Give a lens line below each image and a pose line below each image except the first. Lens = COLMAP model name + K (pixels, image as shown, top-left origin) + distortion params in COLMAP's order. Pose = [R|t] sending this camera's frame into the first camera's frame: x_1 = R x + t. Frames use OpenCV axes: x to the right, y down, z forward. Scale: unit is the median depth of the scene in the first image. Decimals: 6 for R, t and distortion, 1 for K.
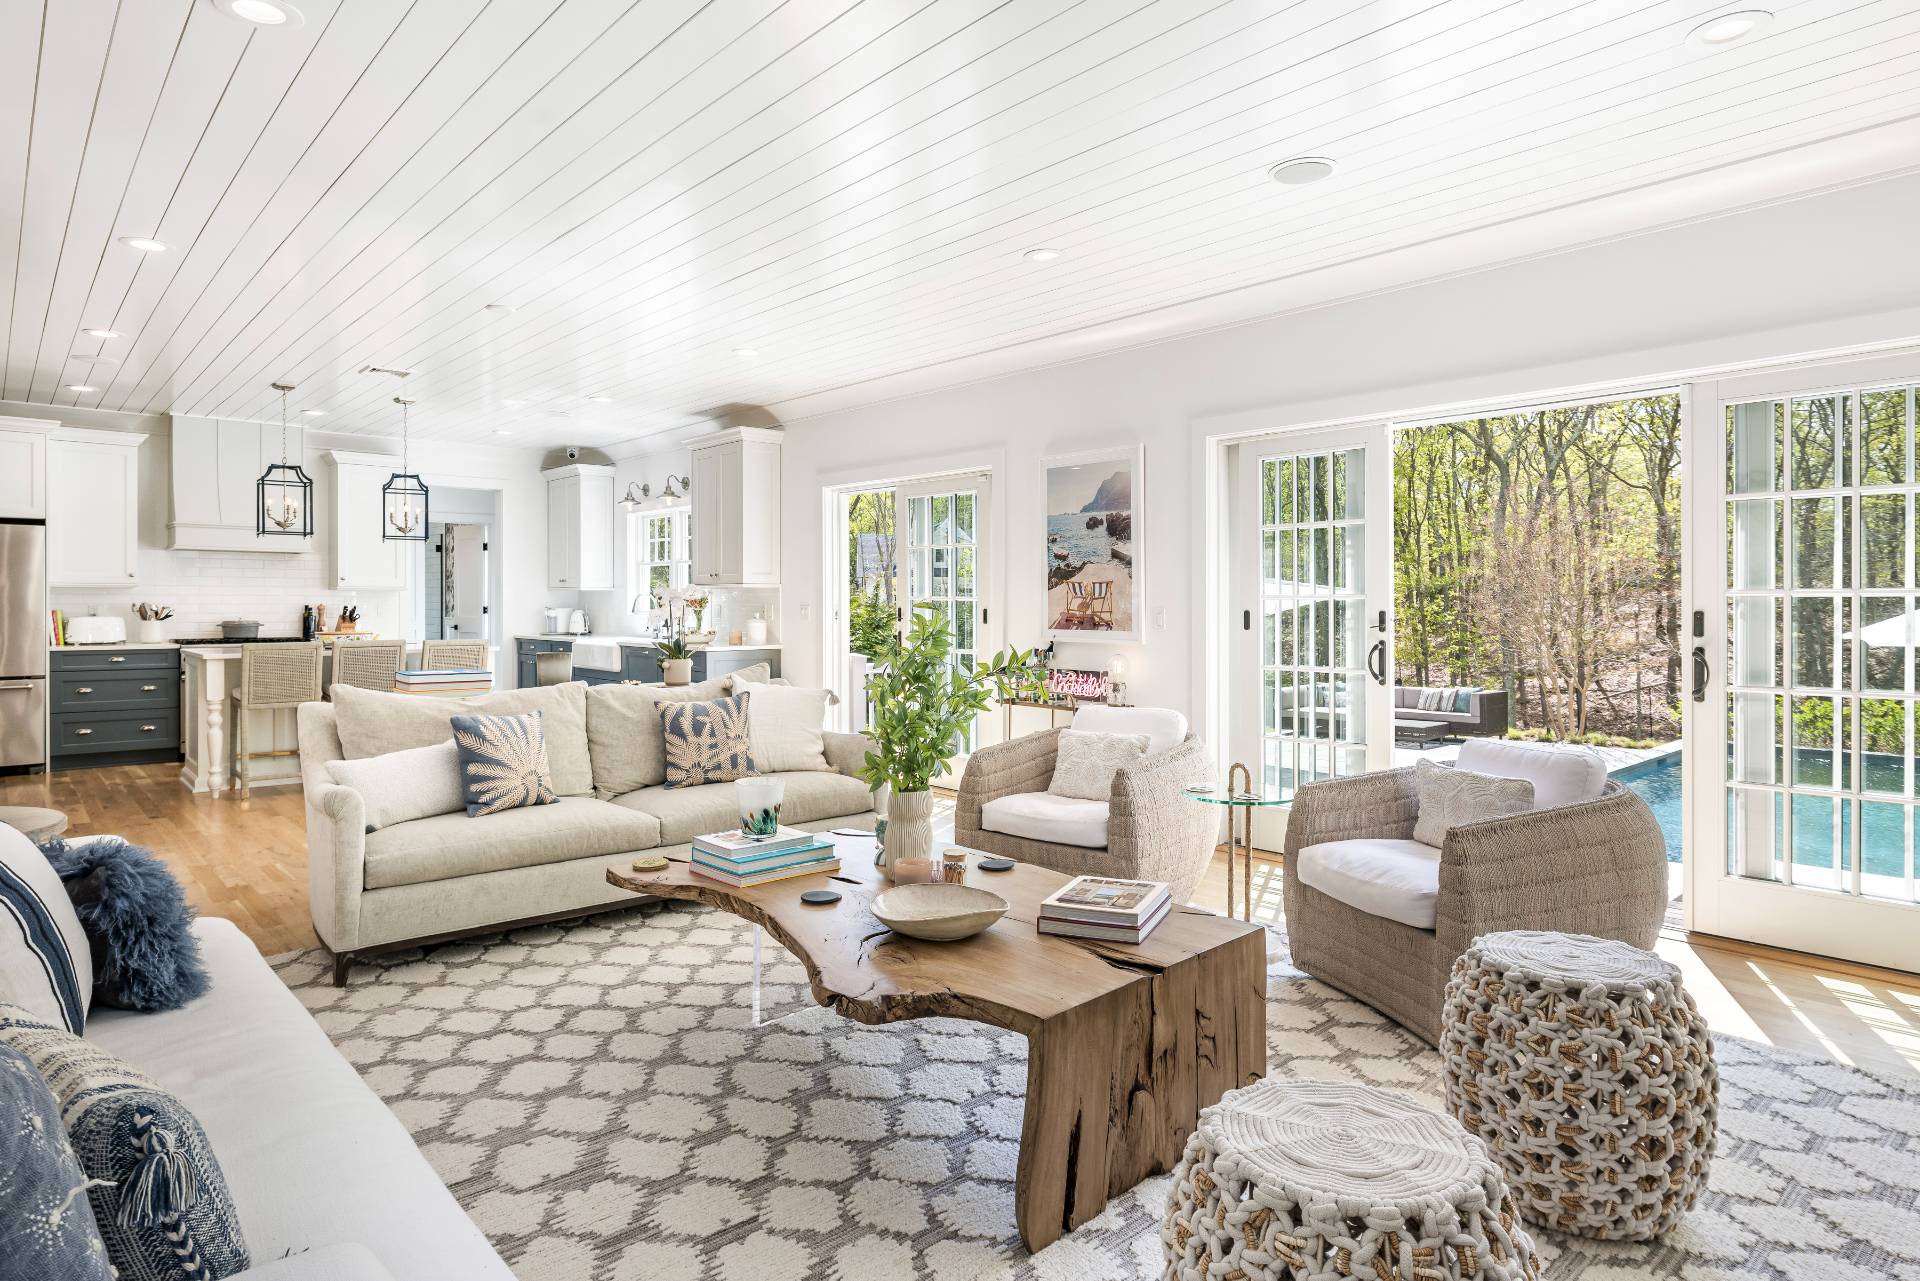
lens RADIAL K [[1040.8, 0, 950.9], [0, 1040.8, 613.9], [0, 0, 1]] dist [-0.006481, 0.002540]
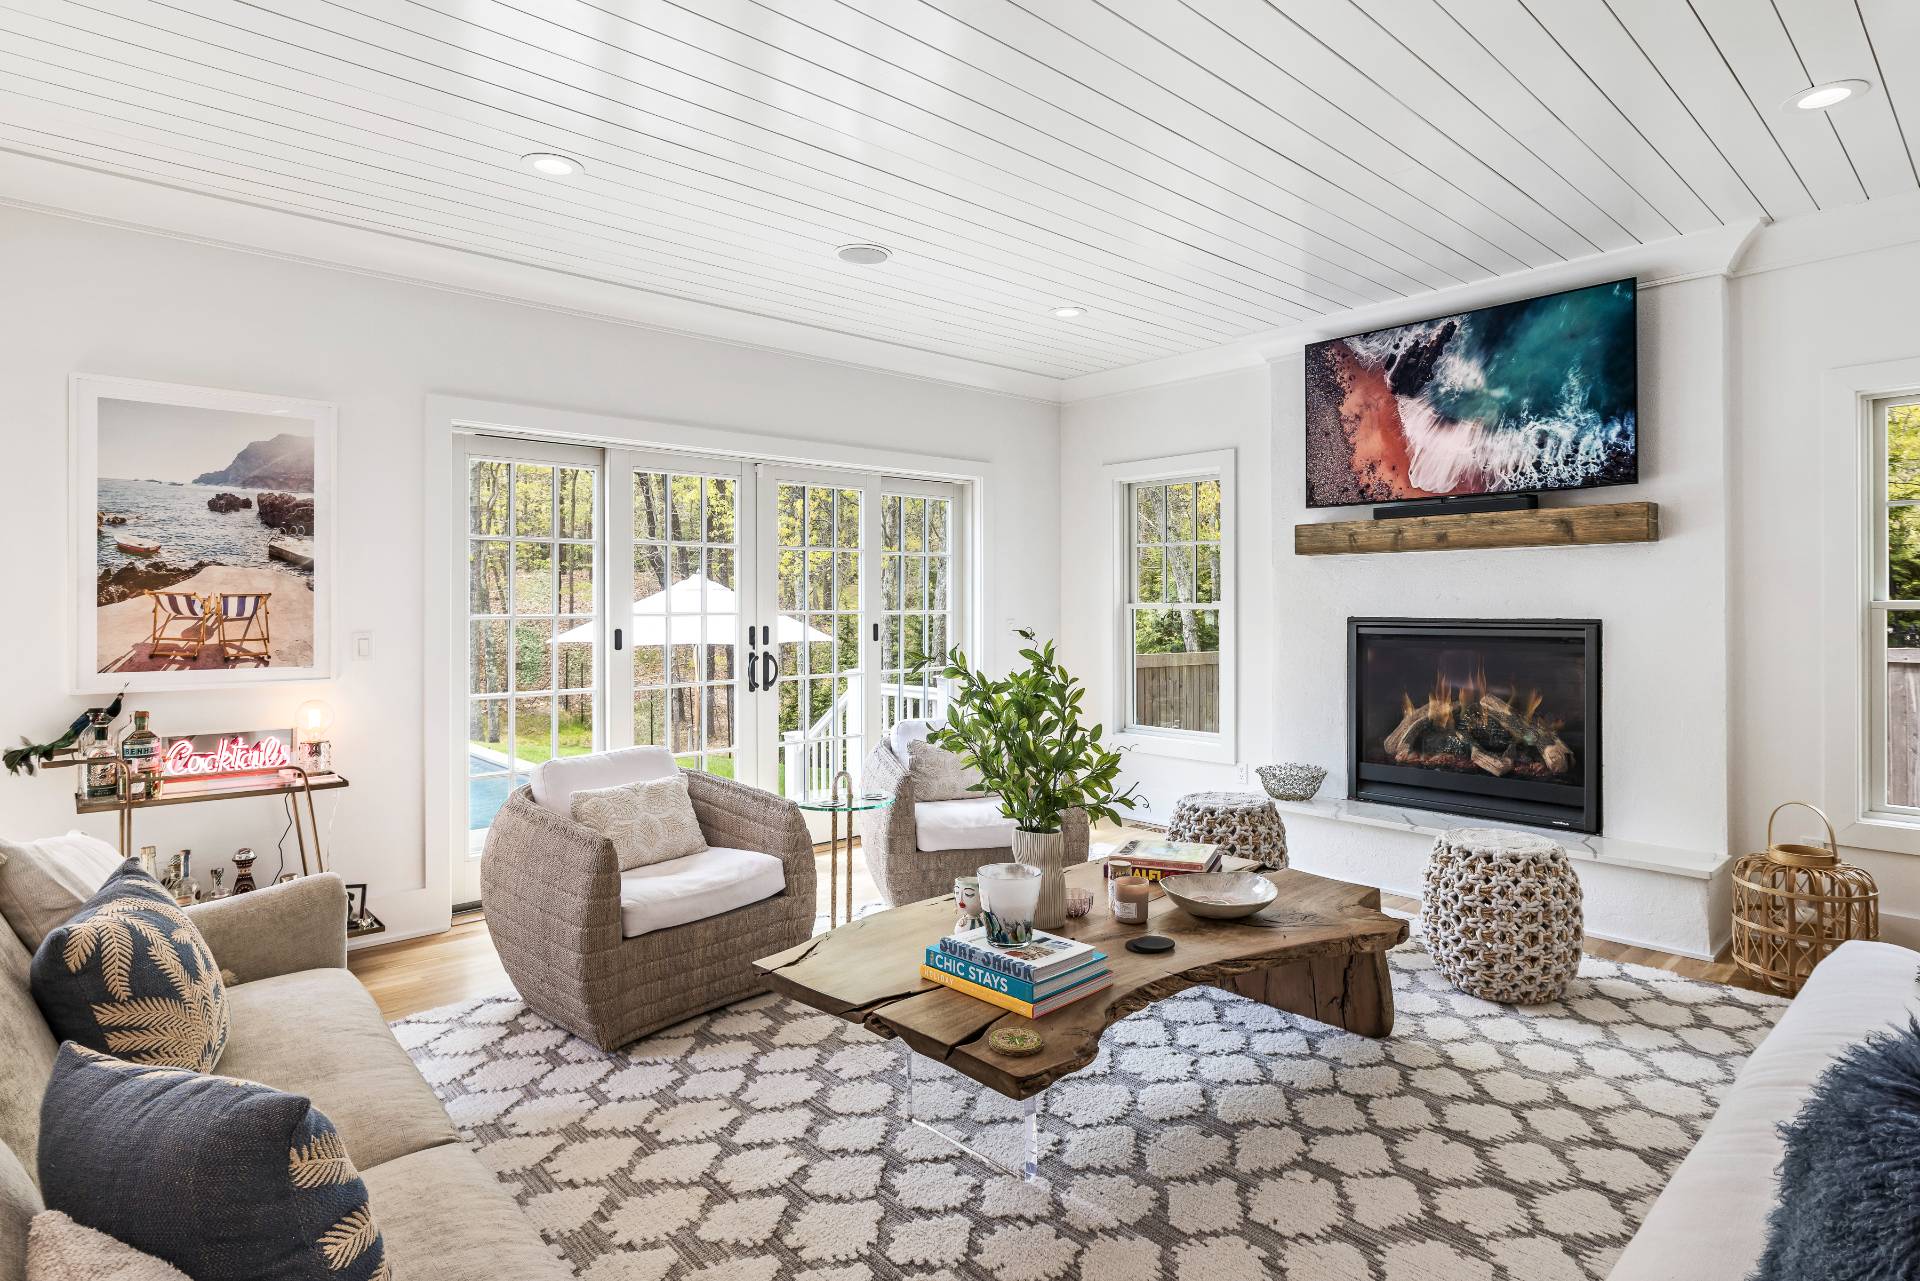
lens RADIAL K [[1040.8, 0, 942.3], [0, 1040.8, 596.1], [0, 0, 1]] dist [-0.006481, 0.002540]
pose [[0.003072, 0.006314, 0.999975, -0.418576], [0.014196, 0.999879, -0.006357, -0.015870], [-0.999895, 0.014215, 0.002982, 0.459147]]
